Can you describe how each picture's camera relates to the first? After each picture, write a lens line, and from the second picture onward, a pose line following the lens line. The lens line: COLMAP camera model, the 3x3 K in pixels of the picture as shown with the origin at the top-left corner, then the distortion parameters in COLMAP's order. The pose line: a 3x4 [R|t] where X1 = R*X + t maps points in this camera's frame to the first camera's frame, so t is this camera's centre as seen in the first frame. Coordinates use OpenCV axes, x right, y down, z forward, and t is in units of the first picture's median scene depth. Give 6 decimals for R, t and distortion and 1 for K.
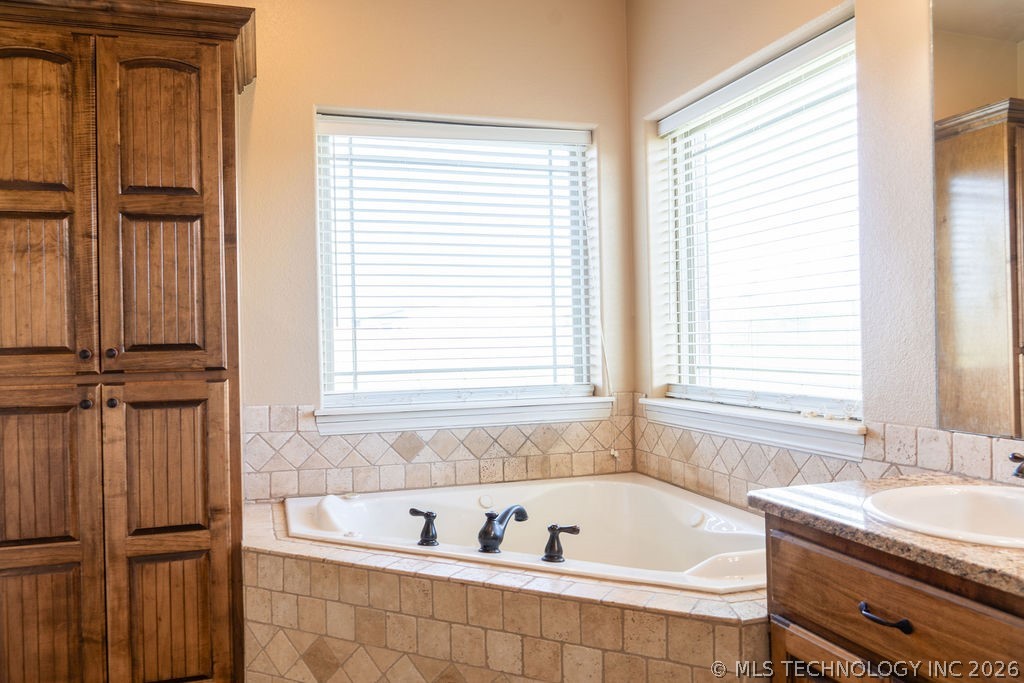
lens RADIAL K [[761.8, 0, 506.2], [0, 761.8, 338.7], [0, 0, 1]] dist [-0.014243, -0.004709]
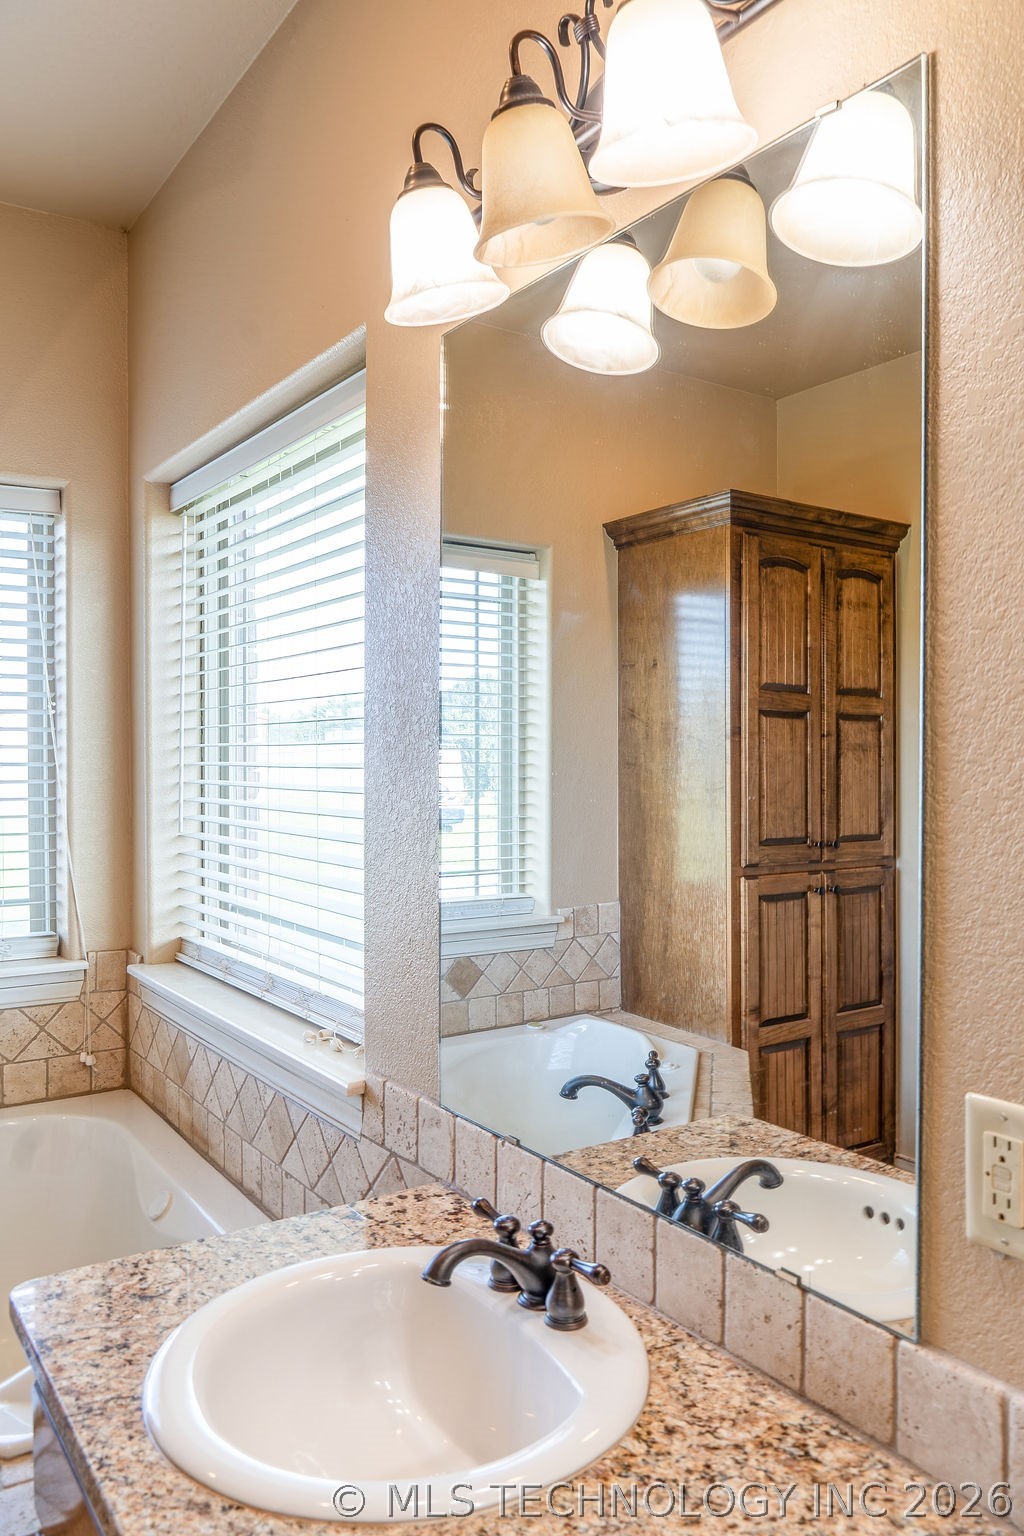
lens RADIAL K [[1153.5, 0, 512.0], [0, 1153.5, 768.0], [0, 0, 1]] dist [-0.009470, -0.003254]
pose [[0.962865, 0.013624, 0.269640, 0.216219], [-0.016051, 0.999848, 0.006796, -0.080397], [-0.269507, -0.010872, 0.962937, 0.084697]]
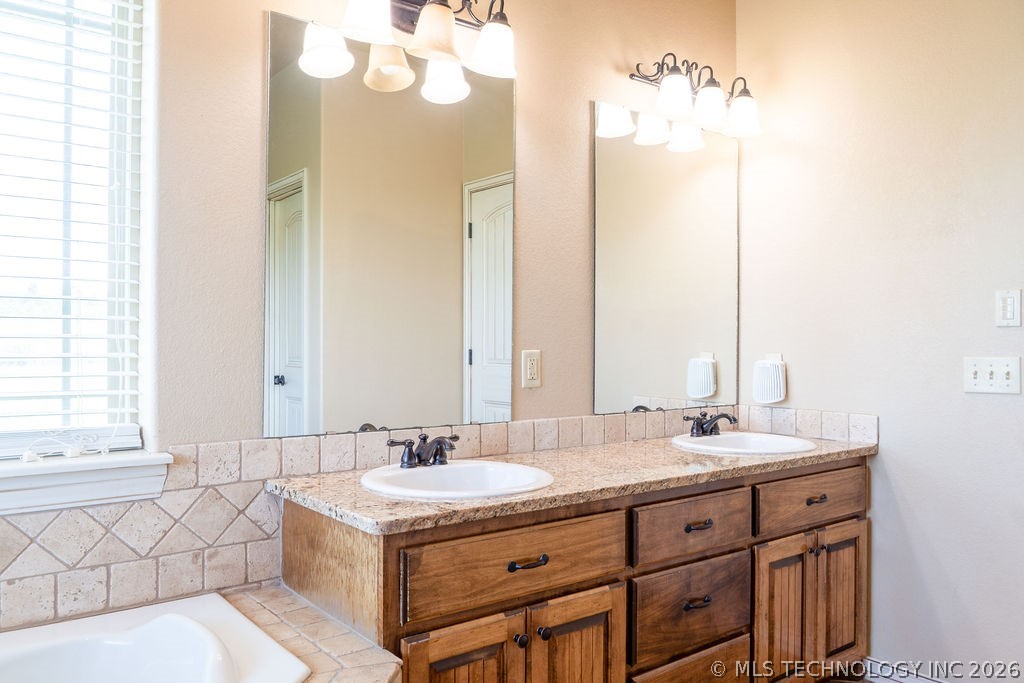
lens RADIAL K [[761.8, 0, 506.2], [0, 761.8, 338.7], [0, 0, 1]] dist [-0.014243, -0.004709]
pose [[-0.331946, 0.024695, 0.942975, -0.290538], [0.001375, 0.999669, -0.025696, 0.006011], [-0.943297, -0.007233, -0.331870, 0.583348]]
